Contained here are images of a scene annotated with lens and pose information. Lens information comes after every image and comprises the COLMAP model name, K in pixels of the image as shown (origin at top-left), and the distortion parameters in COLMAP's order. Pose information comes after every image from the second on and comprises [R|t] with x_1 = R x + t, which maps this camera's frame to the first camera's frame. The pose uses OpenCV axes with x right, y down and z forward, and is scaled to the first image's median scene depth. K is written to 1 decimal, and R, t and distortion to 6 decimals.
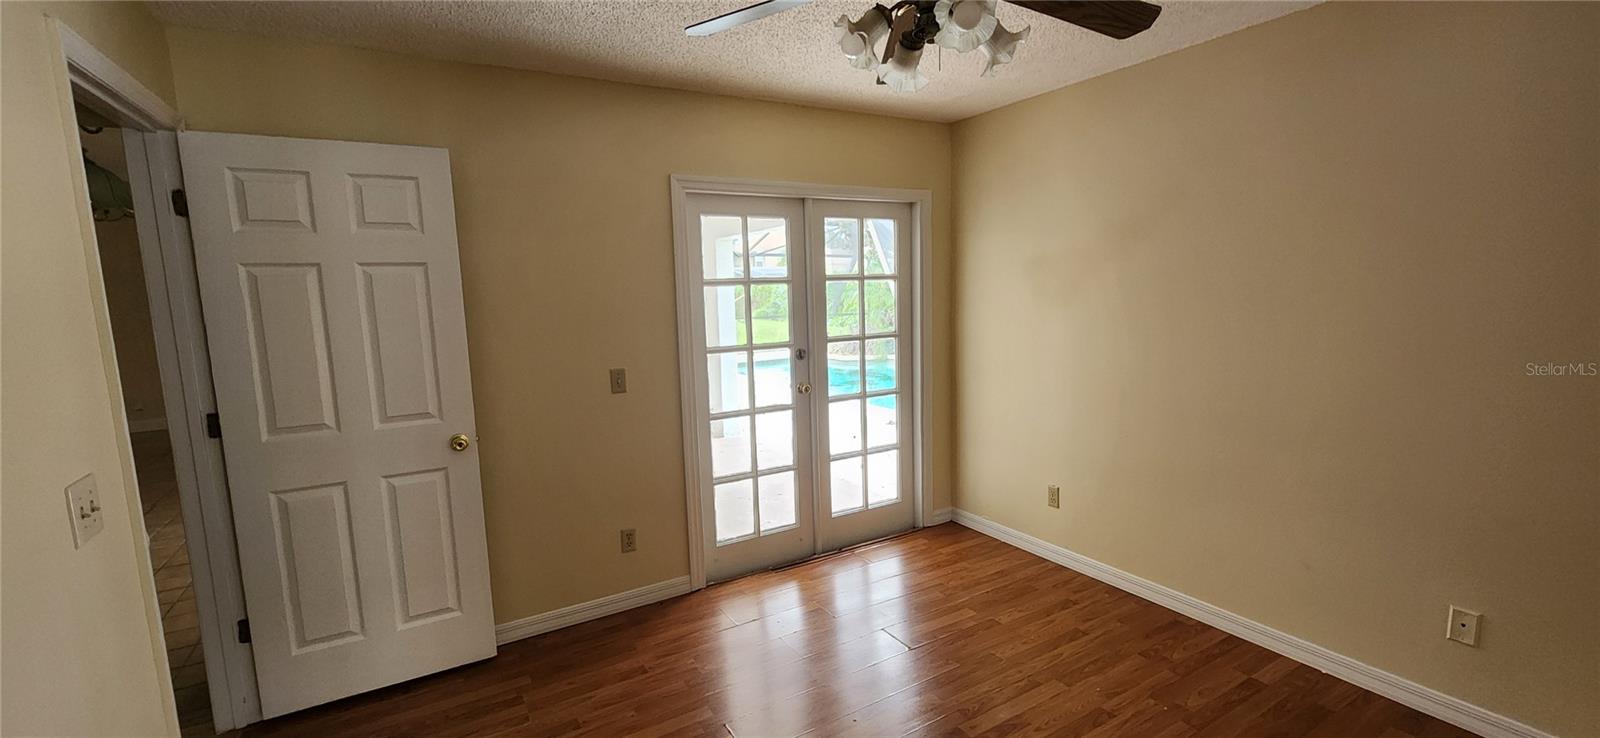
lens RADIAL K [[657.3, 0, 803.7], [0, 657.3, 371.9], [0, 0, 1]] dist [0.001039, 0.000166]
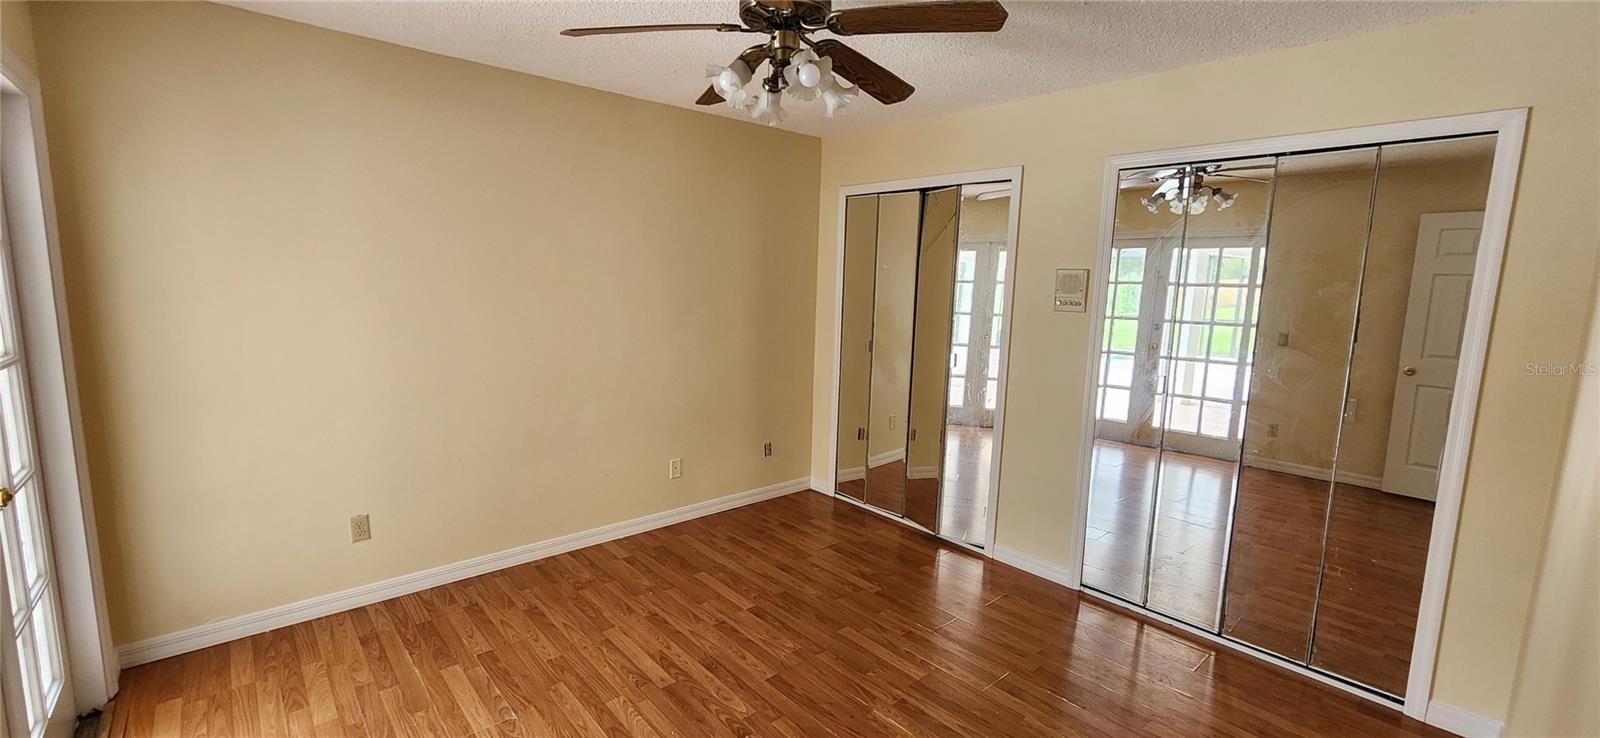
lens RADIAL K [[657.3, 0, 803.7], [0, 657.3, 371.9], [0, 0, 1]] dist [0.001039, 0.000166]
pose [[-0.192727, -0.117796, 0.974156, -0.612658], [0.104350, 0.984678, 0.139713, -0.075439], [-0.975688, 0.128580, -0.177482, 0.683189]]
